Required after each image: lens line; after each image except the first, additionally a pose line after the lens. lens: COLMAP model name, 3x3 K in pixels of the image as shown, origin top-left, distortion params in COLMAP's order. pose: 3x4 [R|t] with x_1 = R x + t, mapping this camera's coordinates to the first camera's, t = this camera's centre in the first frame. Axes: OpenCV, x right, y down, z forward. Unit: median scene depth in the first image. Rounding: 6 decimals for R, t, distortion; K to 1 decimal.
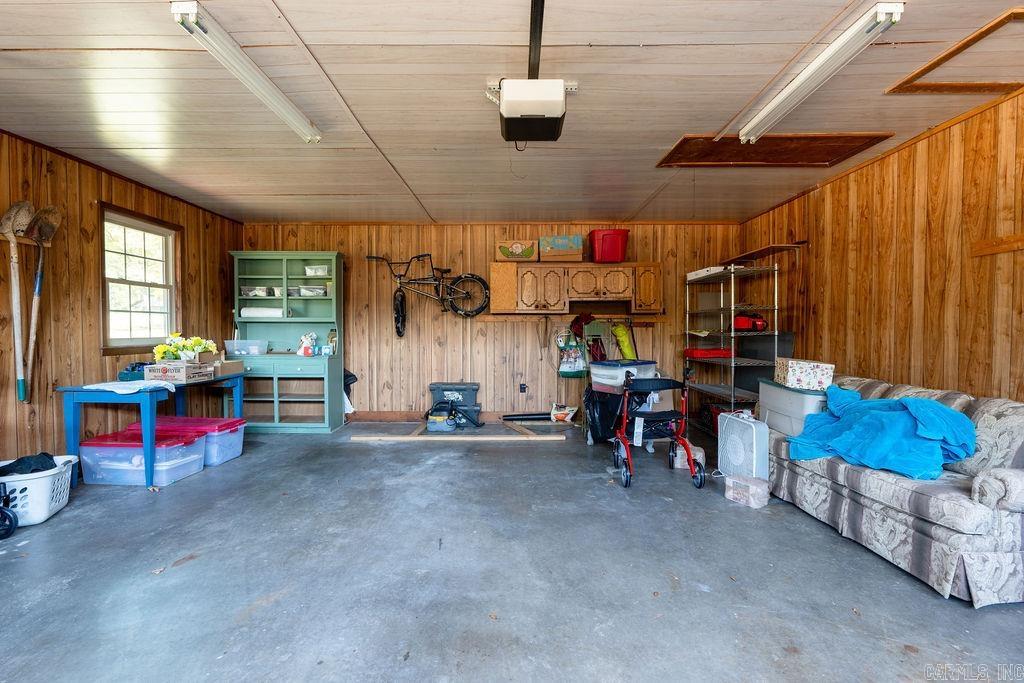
lens RADIAL K [[458.5, 0, 510.5], [0, 458.5, 342.5], [0, 0, 1]] dist [-0.001929, 0.000714]
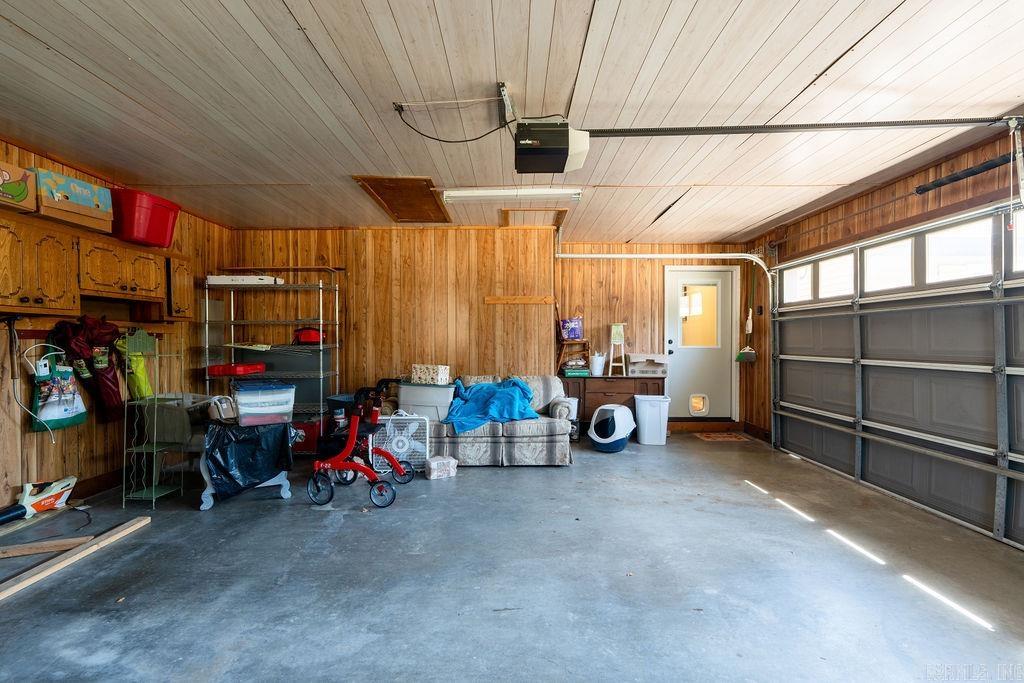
lens RADIAL K [[458.5, 0, 510.5], [0, 458.5, 342.5], [0, 0, 1]] dist [-0.001929, 0.000714]
pose [[0.001250, -0.005441, 0.999984, -0.659996], [0.029719, 0.999544, 0.005401, -0.025580], [-0.999558, 0.029711, 0.001411, 0.671286]]
